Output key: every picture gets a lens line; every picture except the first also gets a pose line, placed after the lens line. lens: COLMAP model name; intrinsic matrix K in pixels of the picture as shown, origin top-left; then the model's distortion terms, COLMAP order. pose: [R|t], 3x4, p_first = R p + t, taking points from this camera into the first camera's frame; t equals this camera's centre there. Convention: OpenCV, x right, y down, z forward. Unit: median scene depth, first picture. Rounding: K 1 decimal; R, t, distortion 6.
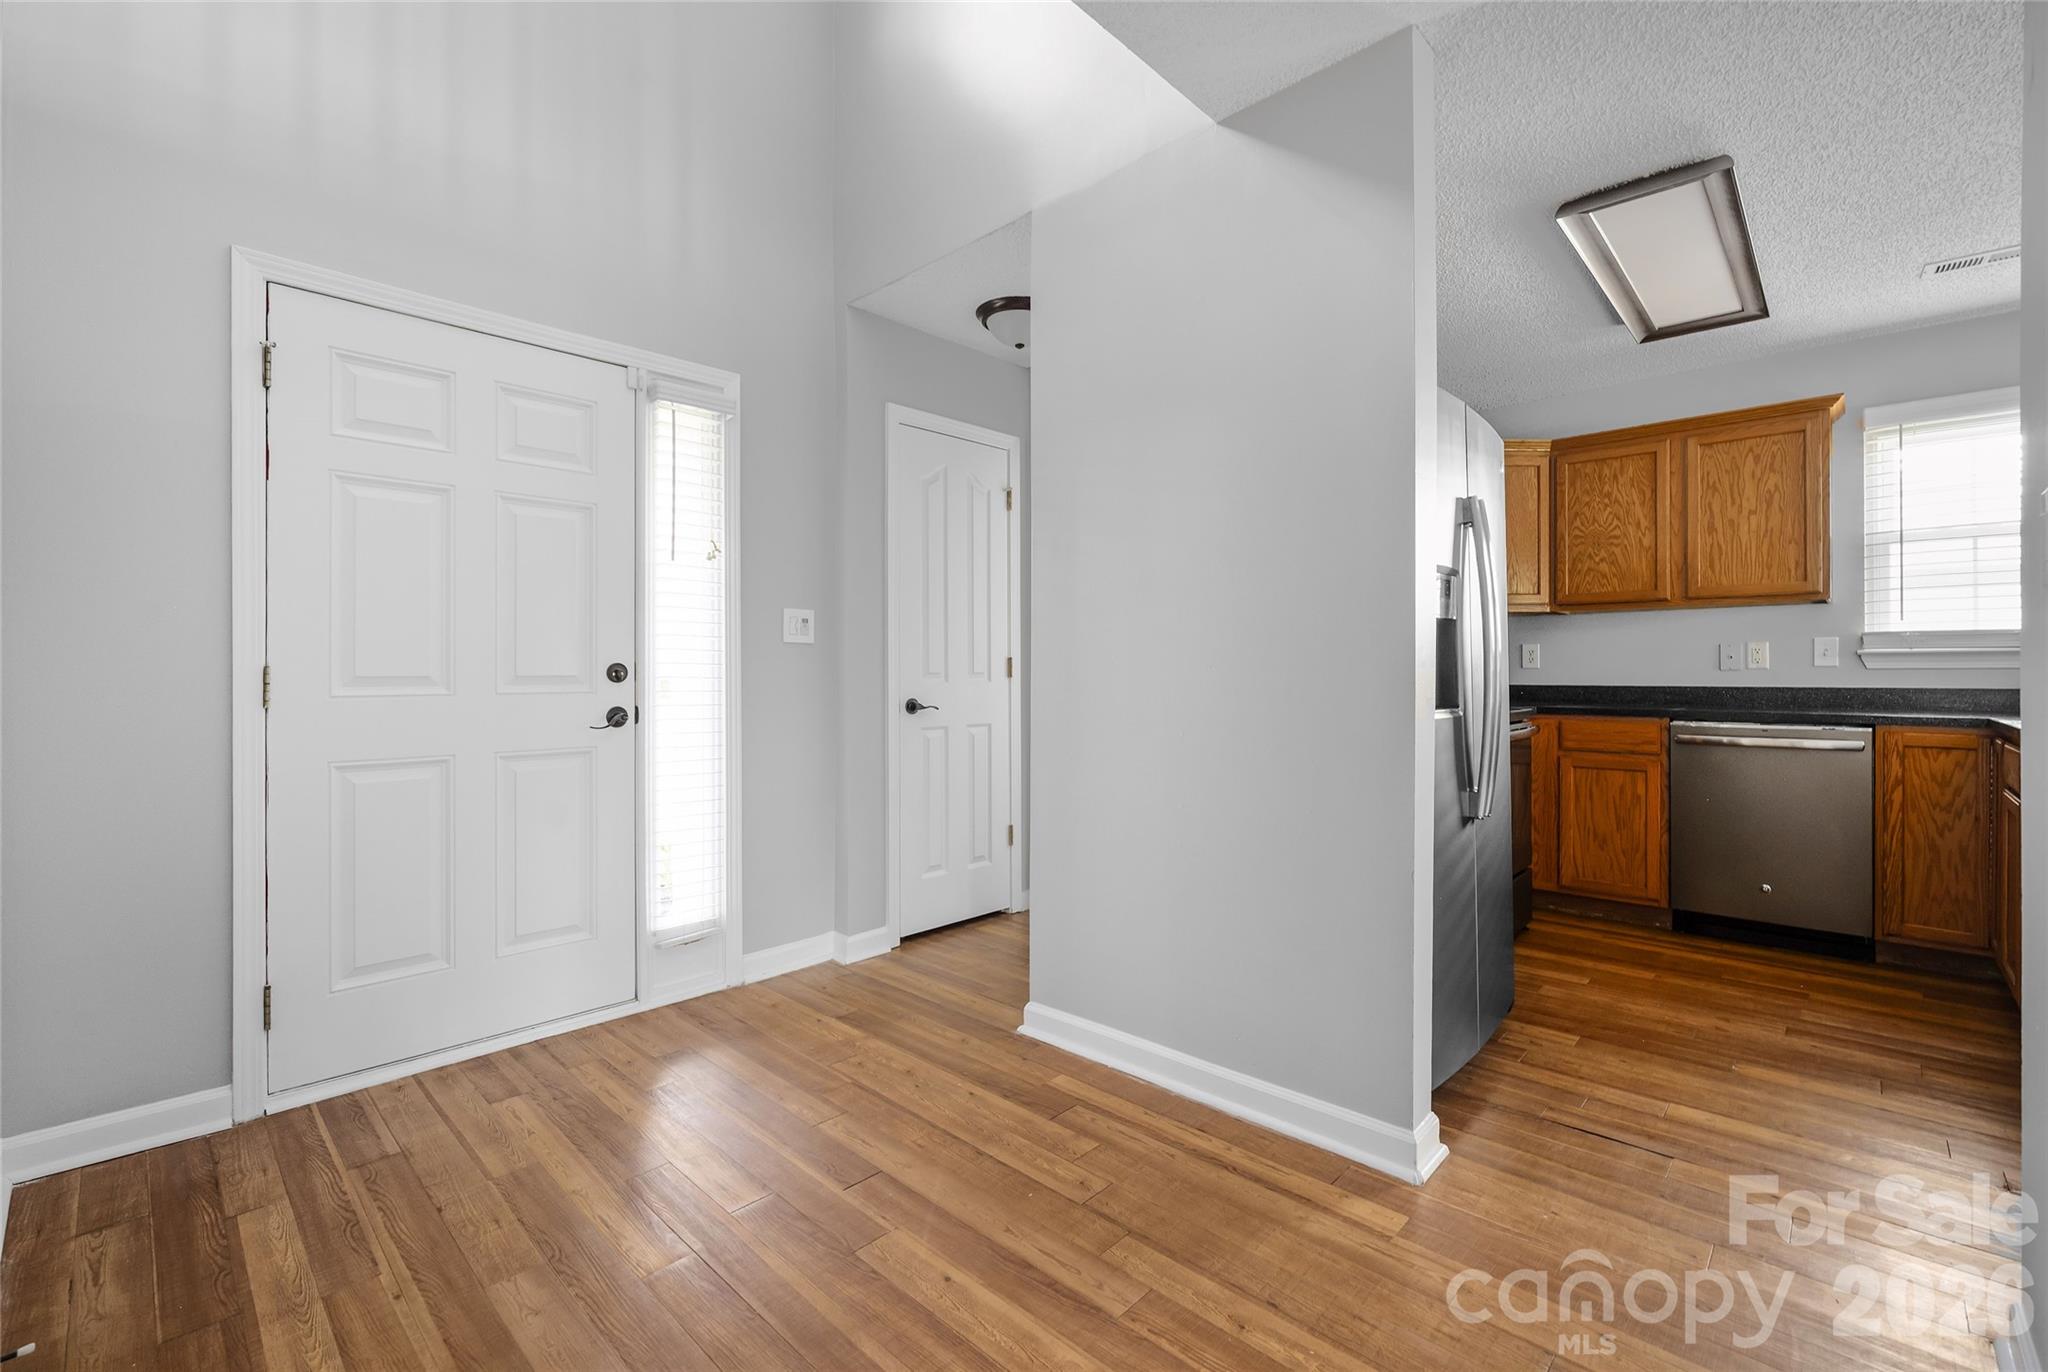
lens RADIAL K [[883.5, 0, 1026.8], [0, 883.5, 668.3], [0, 0, 1]] dist [-0.004717, -0.000431]
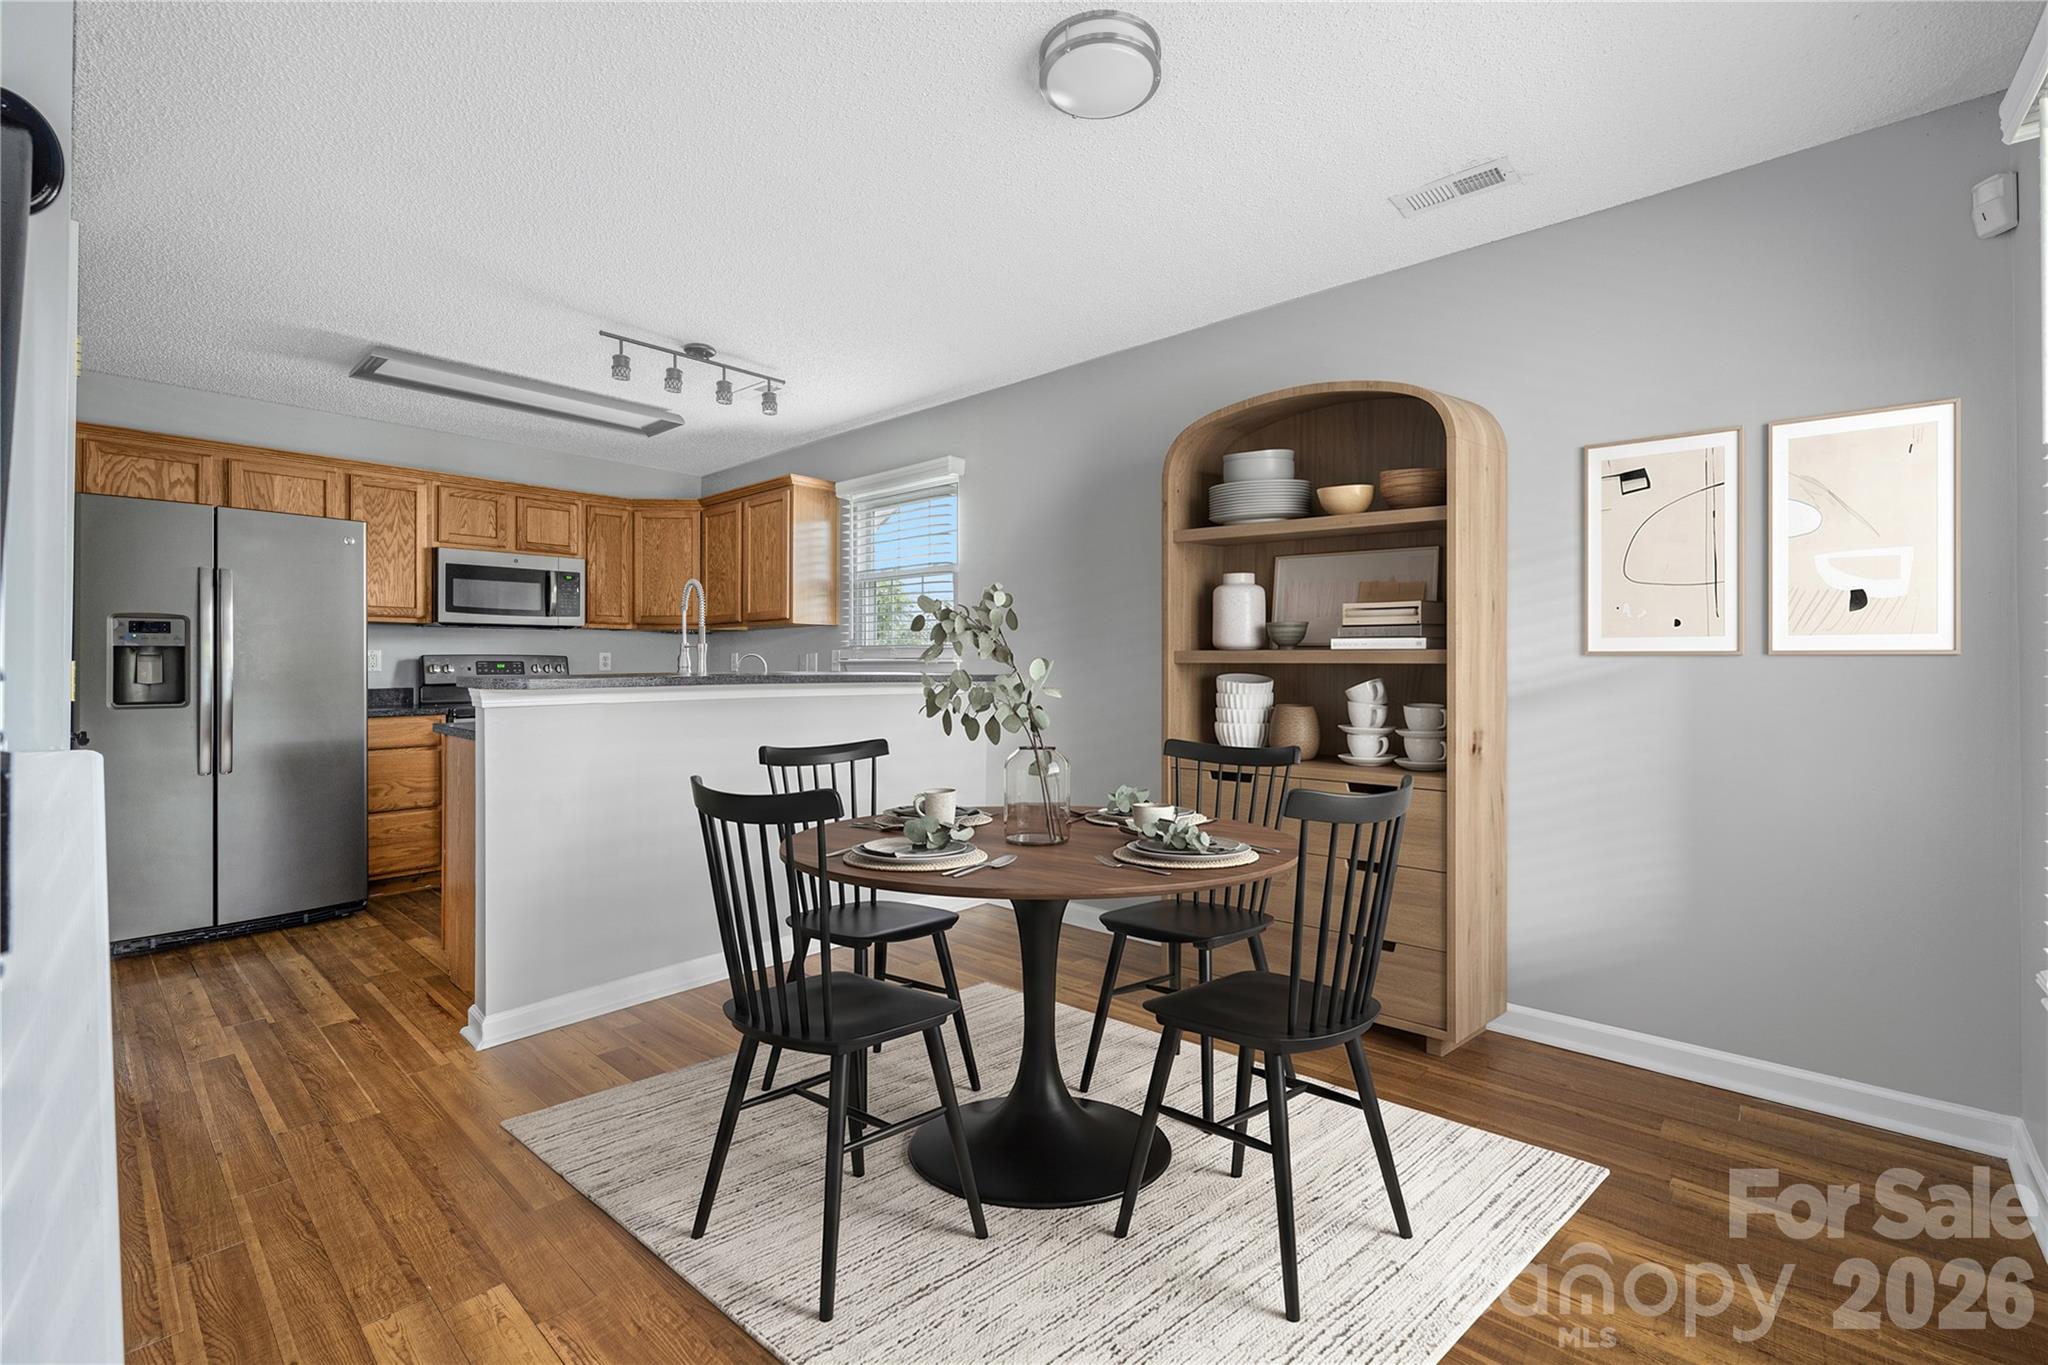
lens RADIAL K [[854.5, 0, 1000.9], [0, 854.5, 662.4], [0, 0, 1]] dist [-0.000746, -0.000162]
pose [[0.999549, -0.001078, 0.029998, 1.158782], [0.001080, 0.999999, -0.000069, -0.016411], [-0.029998, 0.000101, 0.999550, -0.328596]]
